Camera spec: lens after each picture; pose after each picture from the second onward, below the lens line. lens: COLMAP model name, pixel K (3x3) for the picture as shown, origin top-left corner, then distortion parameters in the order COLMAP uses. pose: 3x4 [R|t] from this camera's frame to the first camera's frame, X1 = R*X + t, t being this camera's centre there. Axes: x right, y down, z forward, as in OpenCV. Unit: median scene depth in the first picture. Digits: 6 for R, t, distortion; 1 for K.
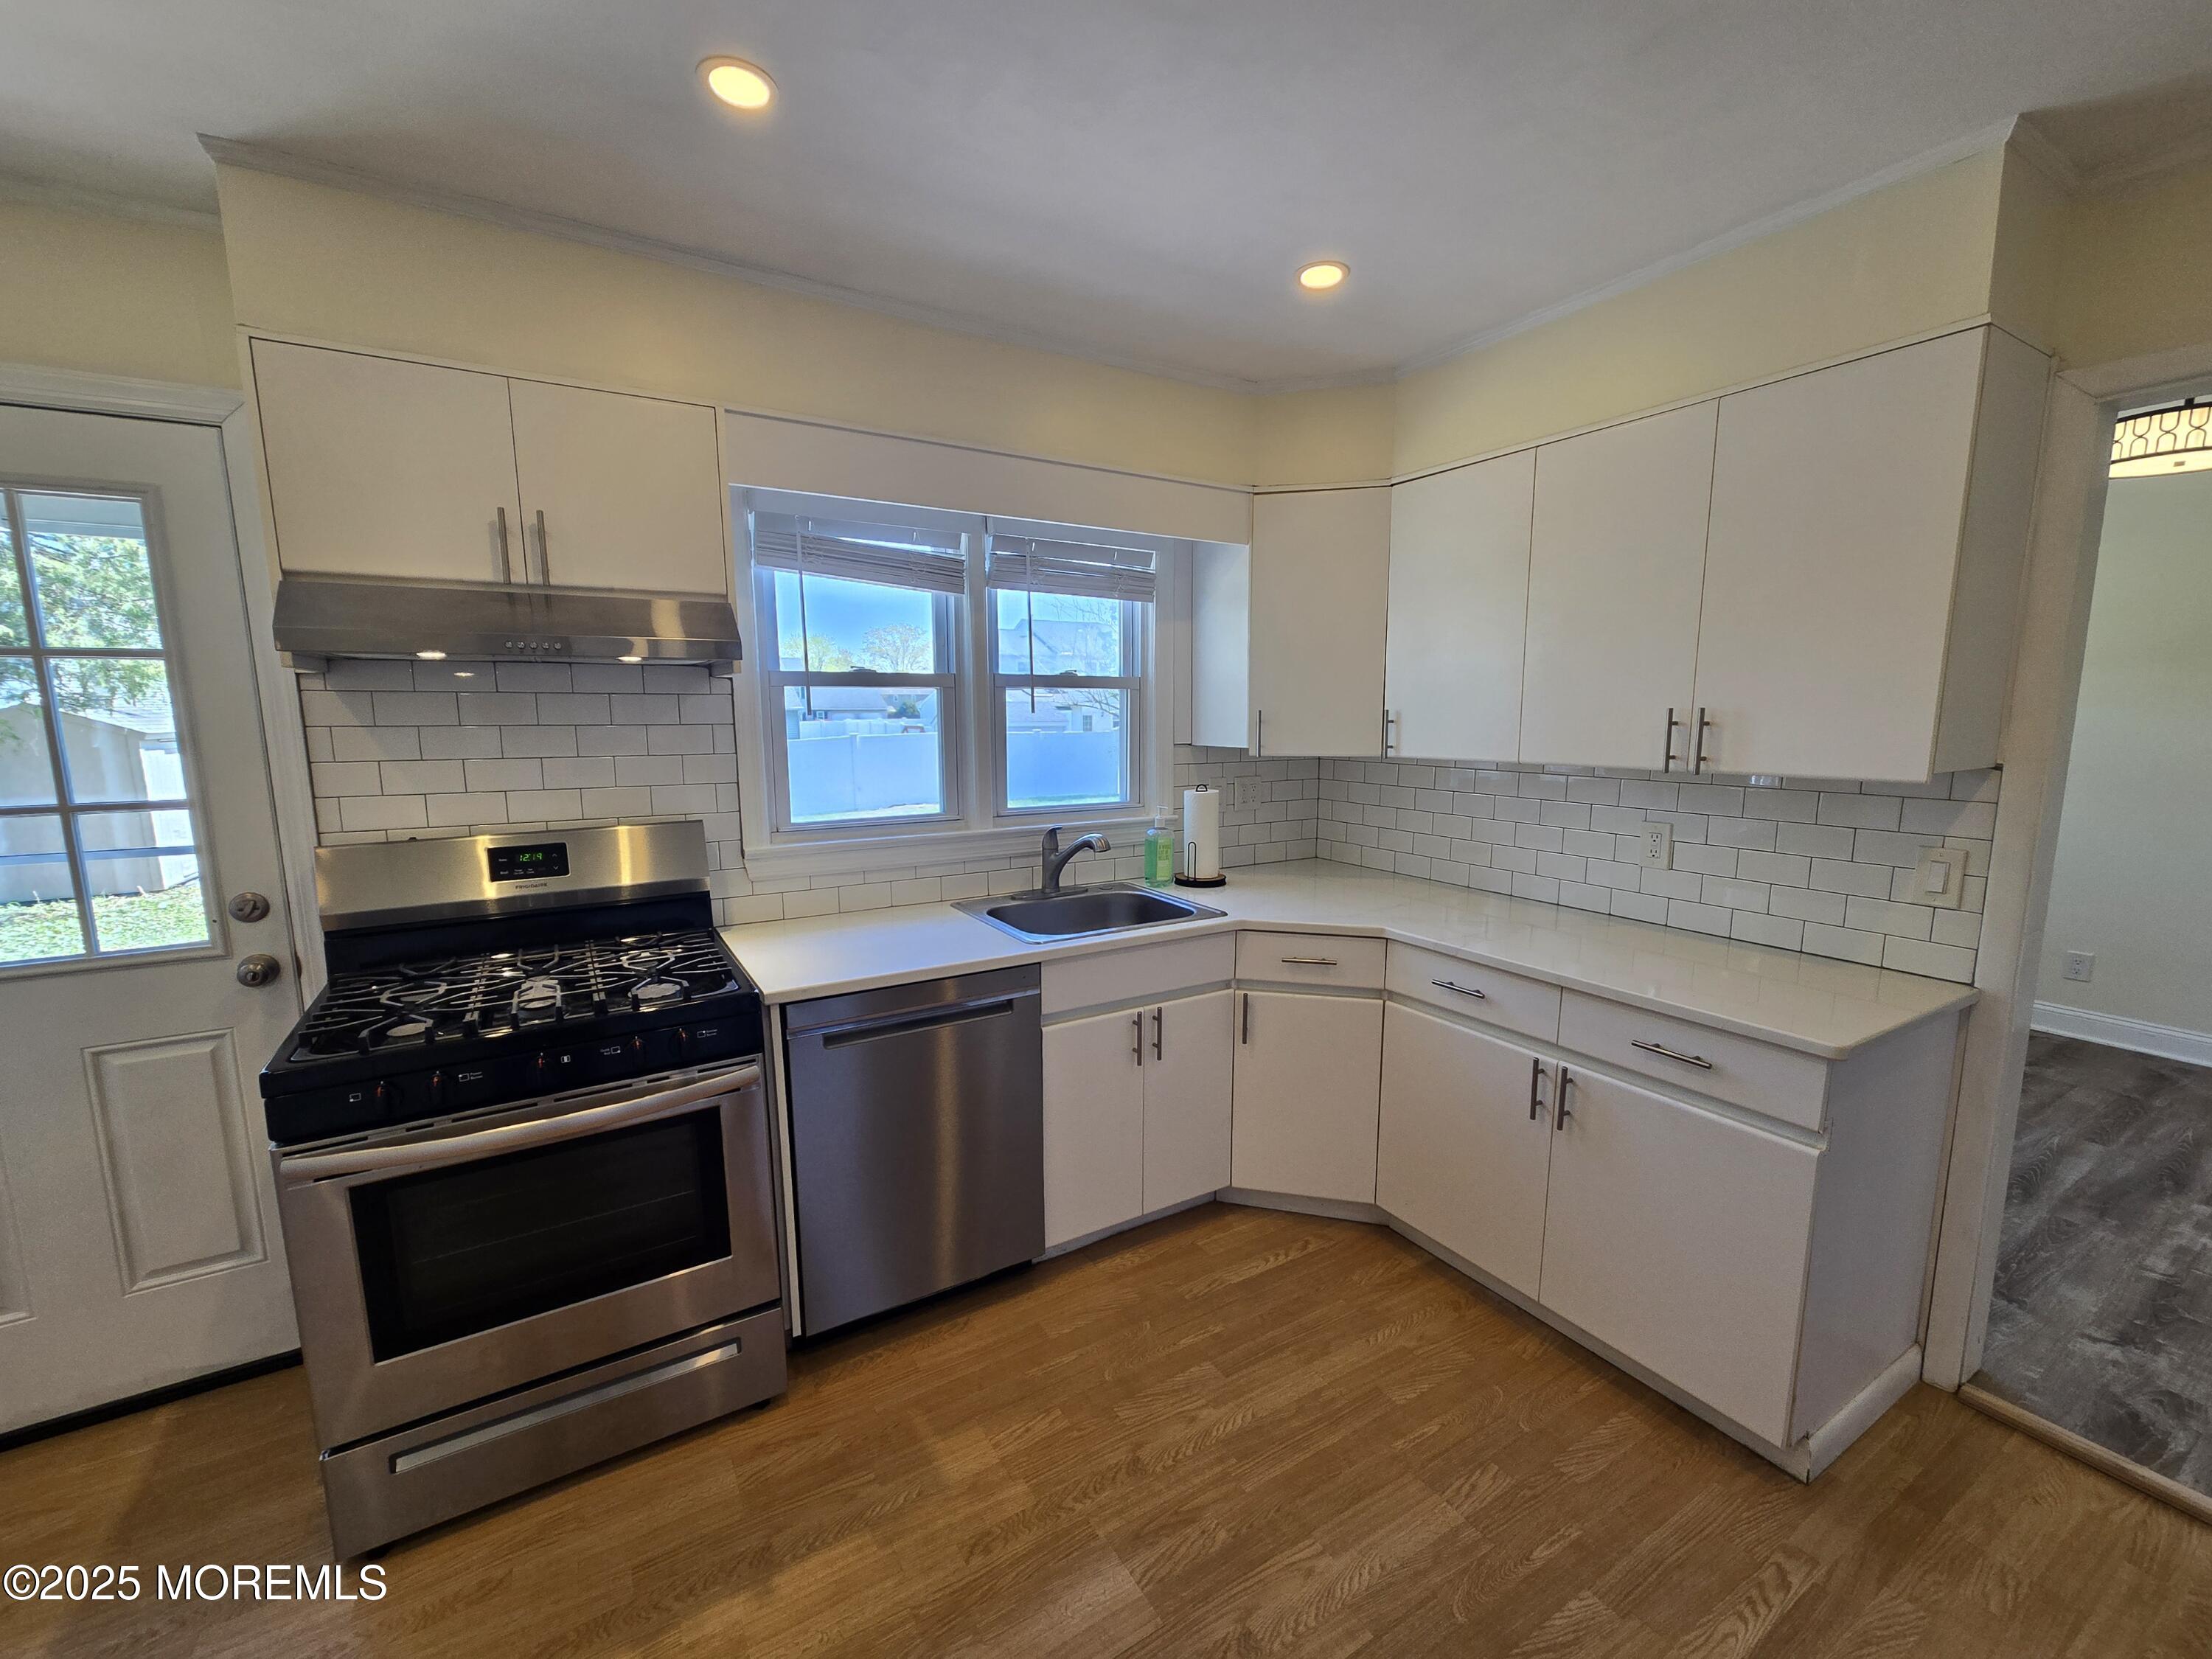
lens RADIAL K [[908.1, 0, 1094.6], [0, 908.1, 843.9], [0, 0, 1]] dist [0.004104, 0.000257]
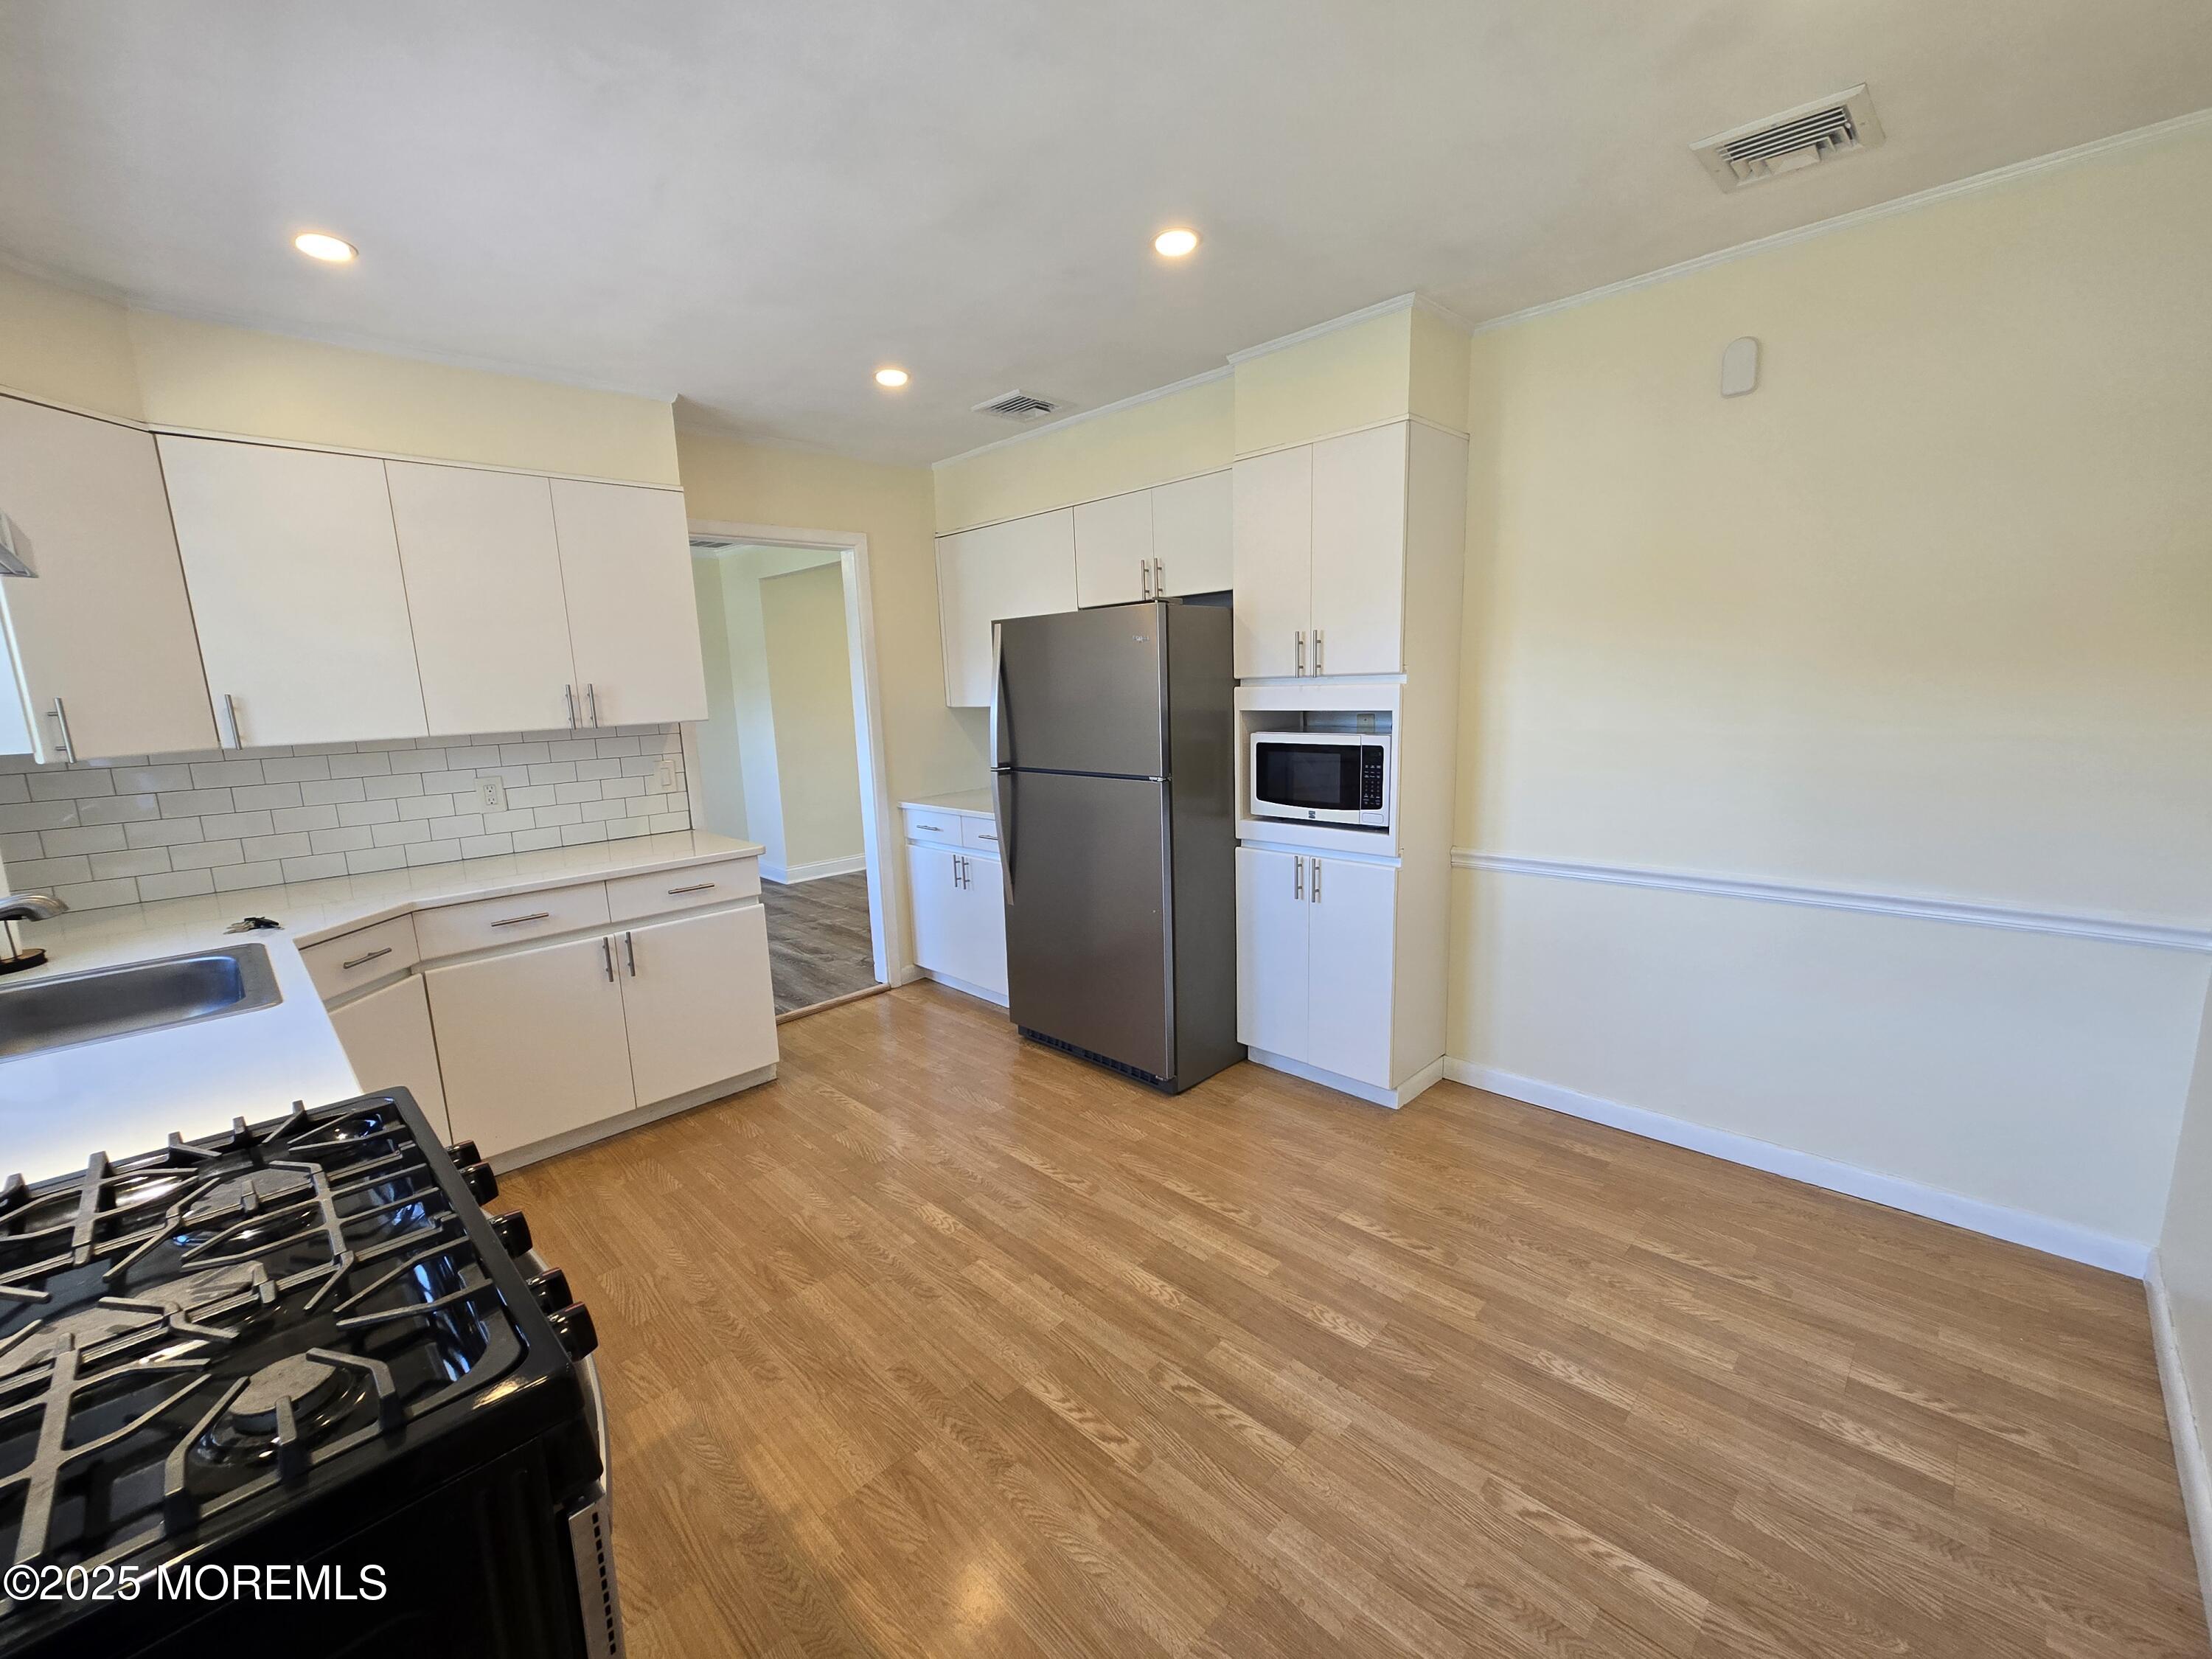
lens RADIAL K [[890.6, 0, 1097.0], [0, 890.6, 841.7], [0, 0, 1]] dist [0.000918, 0.000299]
pose [[-0.236309, -0.162649, 0.957968, -1.030804], [0.177367, 0.962106, 0.207104, -0.055588], [-0.955353, 0.218852, -0.198506, 0.558968]]
